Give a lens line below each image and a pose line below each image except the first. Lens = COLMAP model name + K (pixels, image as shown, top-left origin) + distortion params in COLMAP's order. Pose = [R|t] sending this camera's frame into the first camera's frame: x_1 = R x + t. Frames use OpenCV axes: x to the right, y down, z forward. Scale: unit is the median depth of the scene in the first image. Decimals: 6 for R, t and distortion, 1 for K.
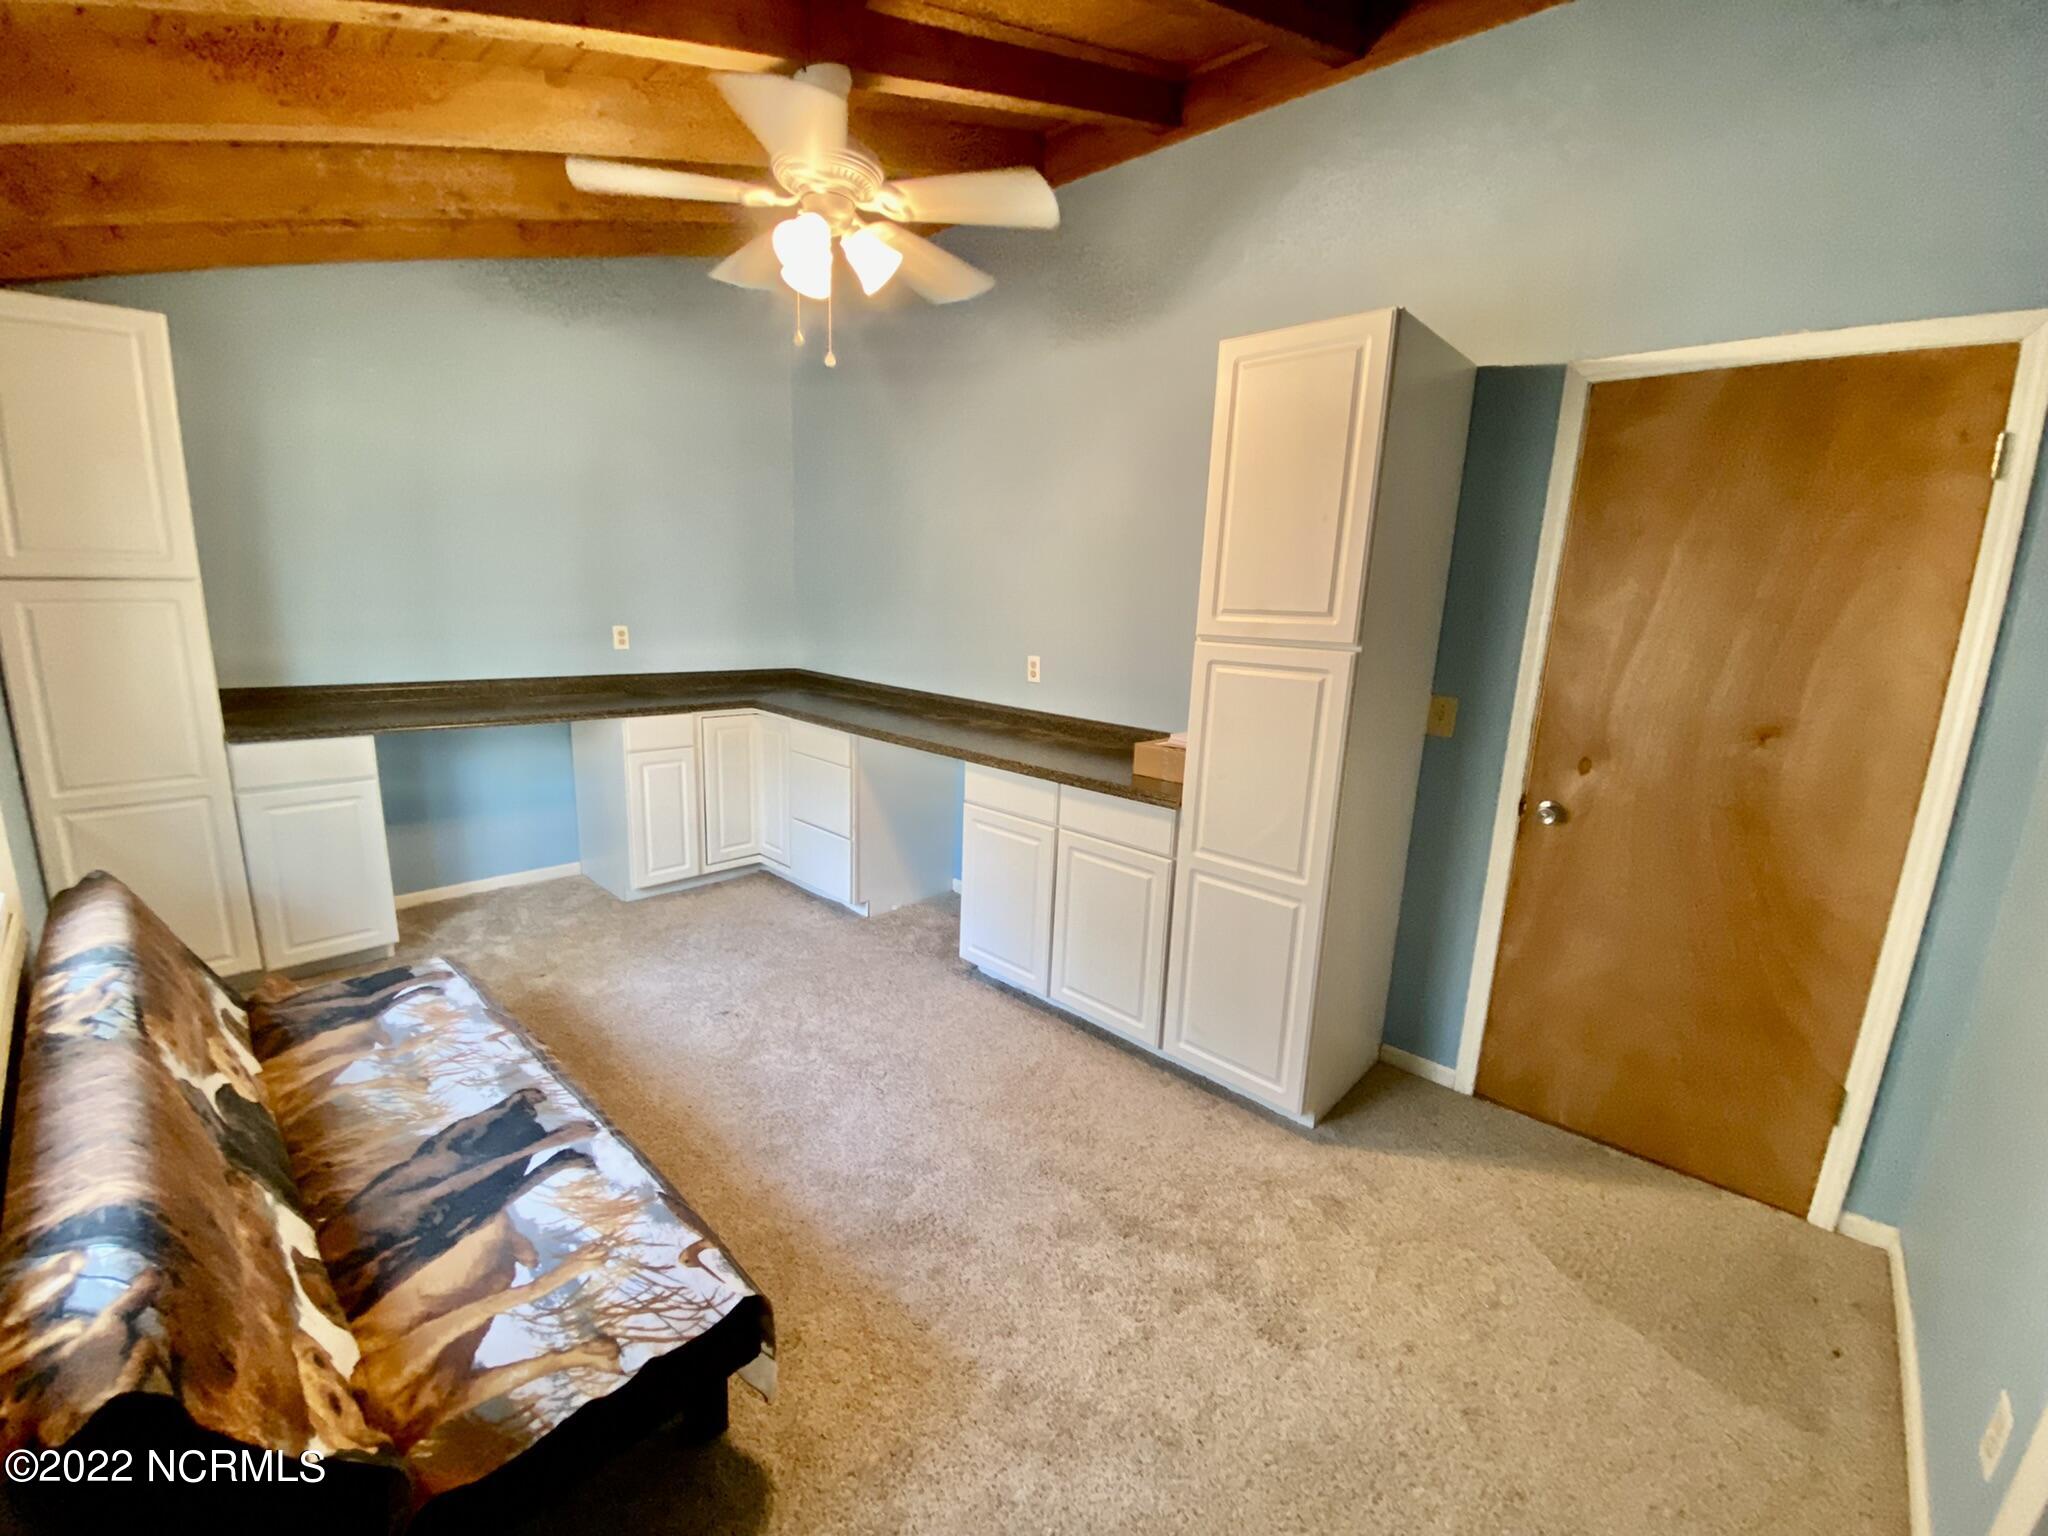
lens RADIAL K [[835.8, 0, 1031.8], [0, 835.8, 764.2], [0, 0, 1]] dist [0.003532, -0.002087]
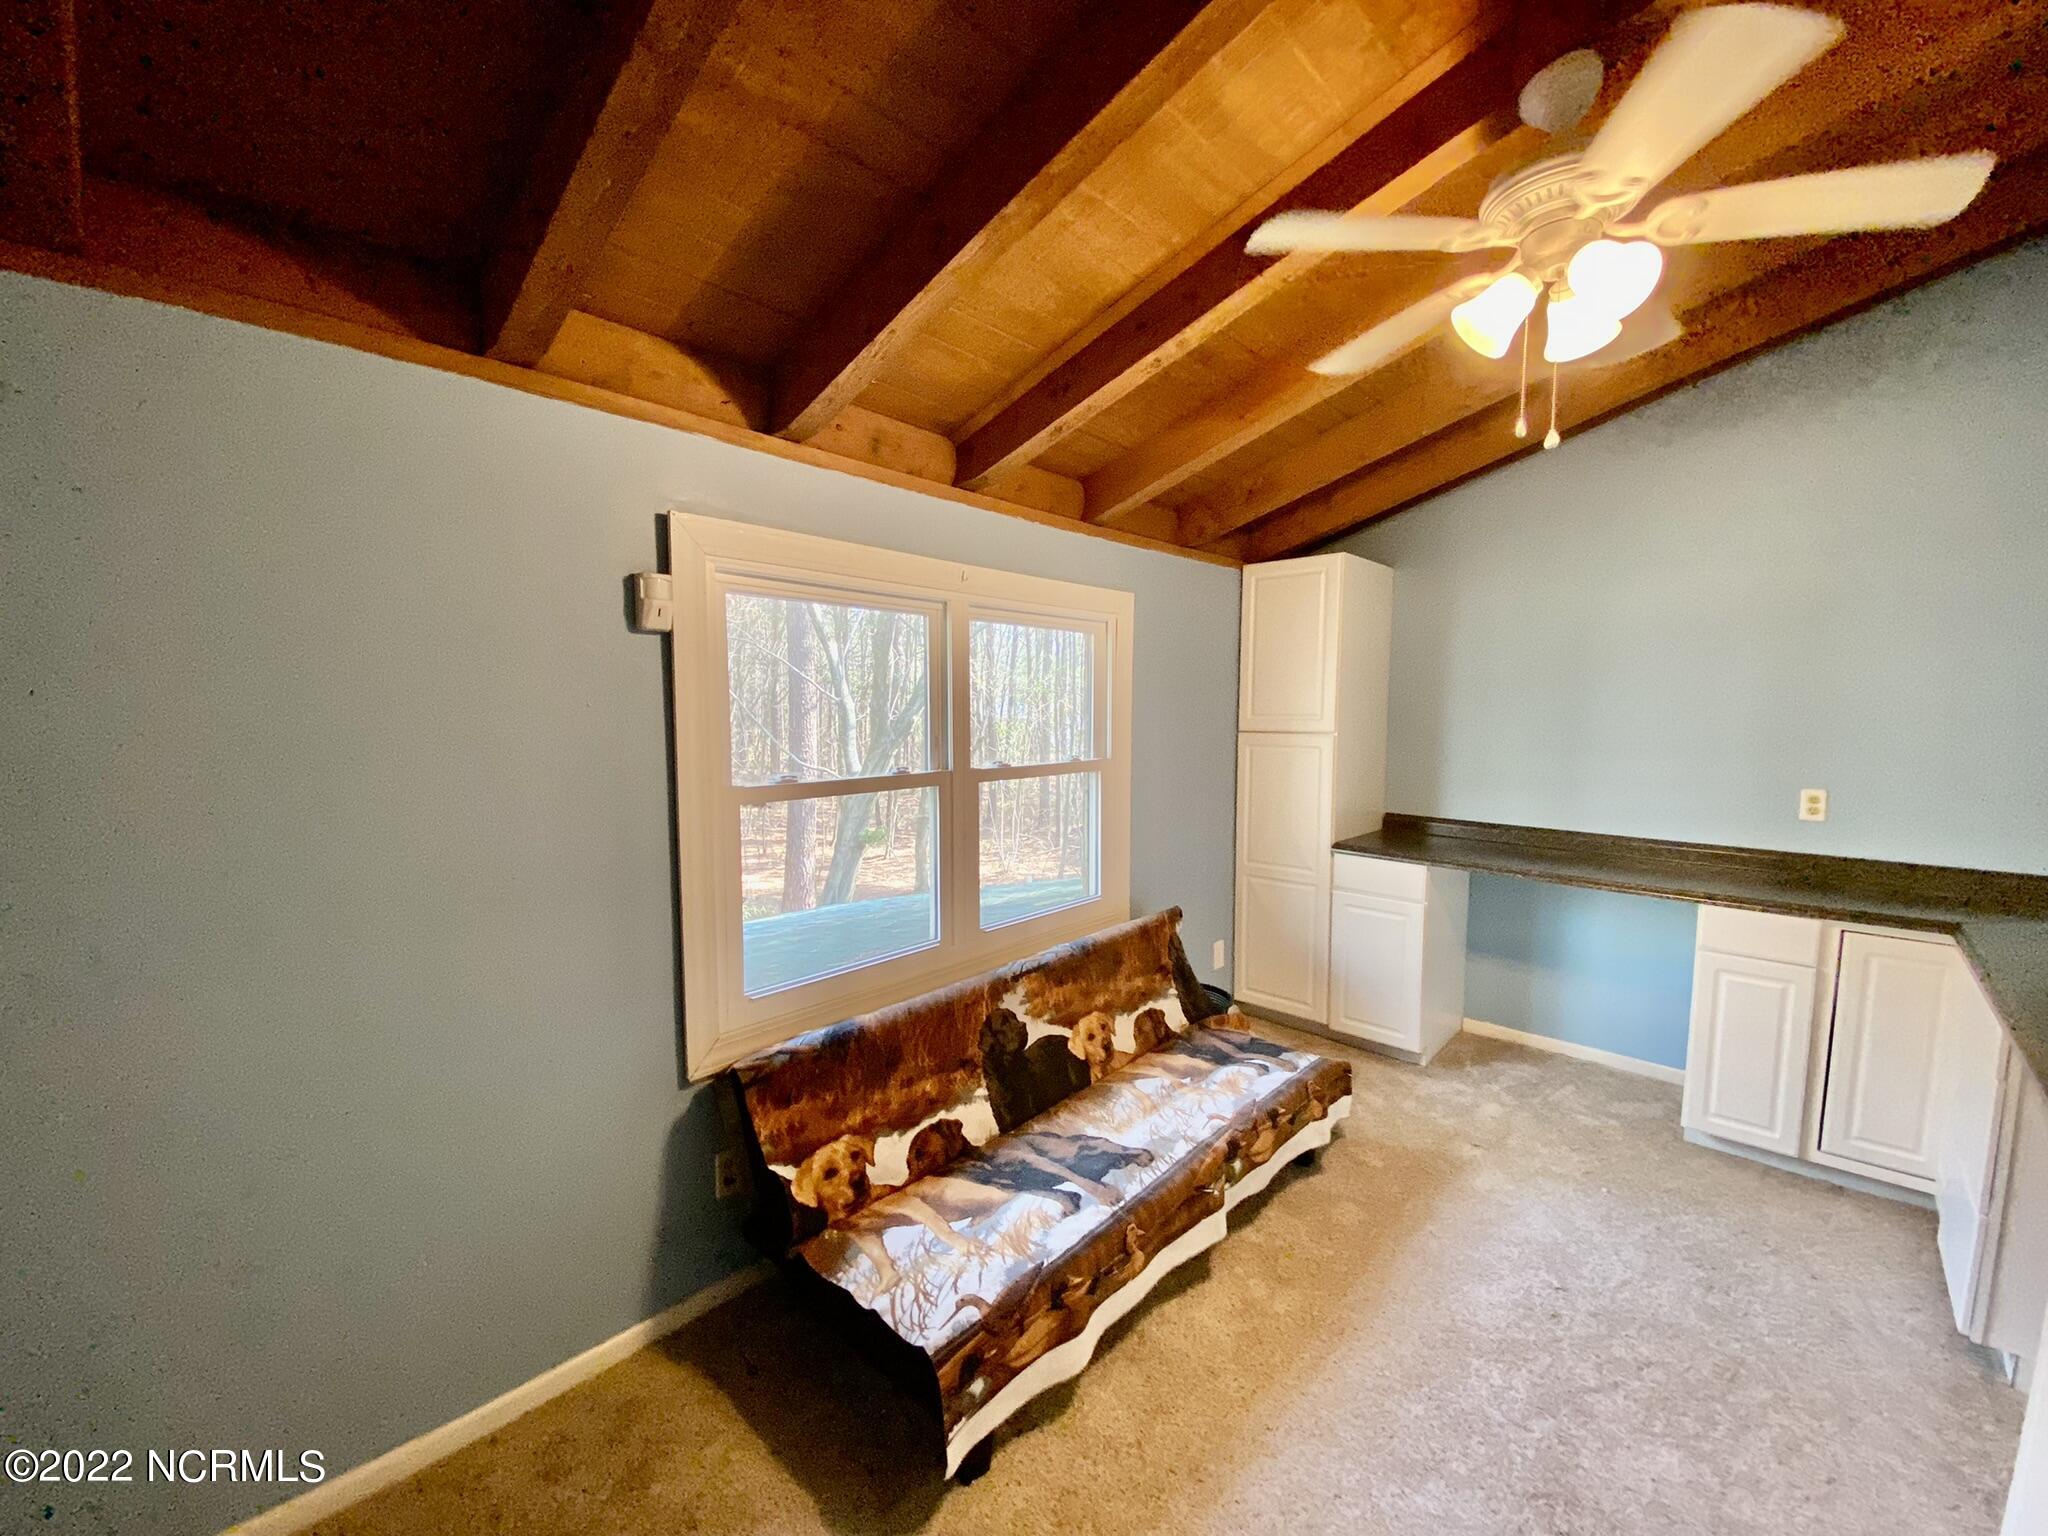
lens RADIAL K [[835.8, 0, 1025.8], [0, 835.8, 755.5], [0, 0, 1]] dist [0.003532, -0.002087]
pose [[0.004343, 0.029084, -0.999568, 0.591780], [-0.206935, 0.977966, 0.027557, -0.167888], [0.978345, 0.206726, 0.010266, 0.718007]]
